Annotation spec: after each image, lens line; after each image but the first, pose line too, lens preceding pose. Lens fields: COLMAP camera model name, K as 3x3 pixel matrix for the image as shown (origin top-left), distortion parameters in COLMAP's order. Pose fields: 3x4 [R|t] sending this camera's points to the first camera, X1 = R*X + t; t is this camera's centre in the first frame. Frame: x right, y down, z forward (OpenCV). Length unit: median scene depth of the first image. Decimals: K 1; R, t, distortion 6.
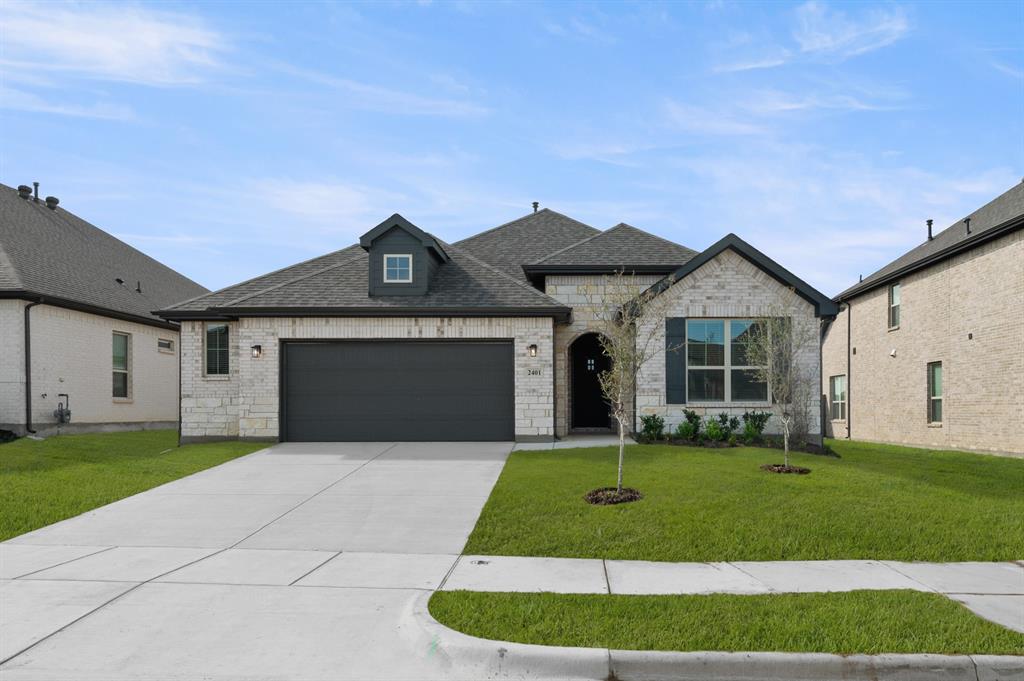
lens RADIAL K [[710.0, 0, 512.0], [0, 710.0, 340.5], [0, 0, 1]] dist [-0.001738, 0.000468]
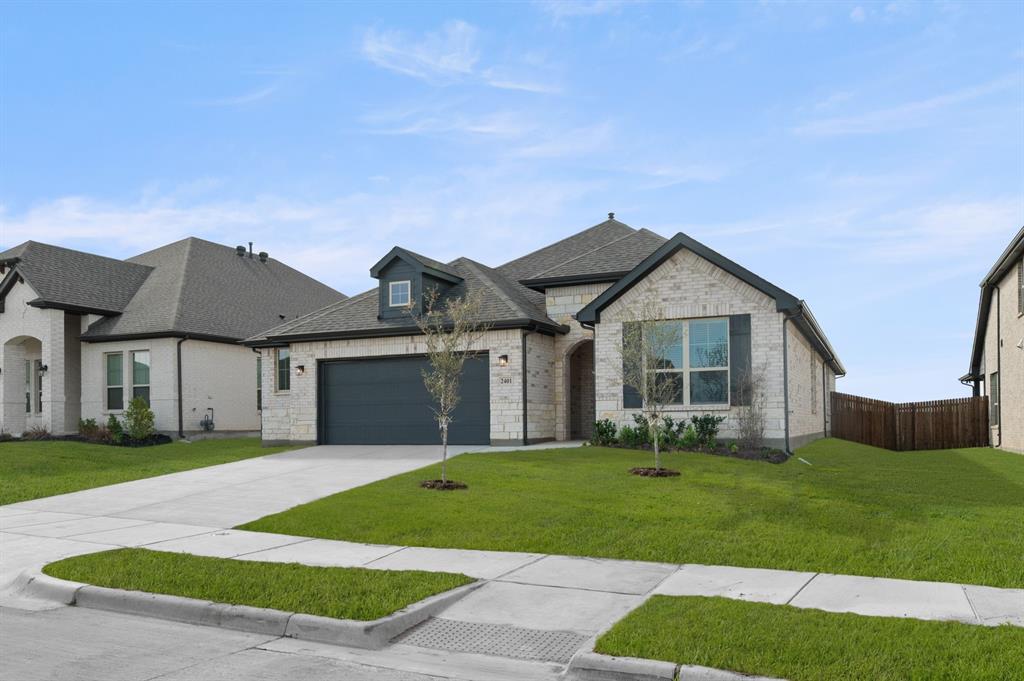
lens RADIAL K [[710.0, 0, 512.0], [0, 710.0, 340.5], [0, 0, 1]] dist [-0.001738, 0.000468]
pose [[0.923964, -0.051535, -0.378991, 0.448438], [0.046228, 0.998664, -0.023096, 0.009149], [0.379675, 0.003819, 0.925112, 0.009693]]
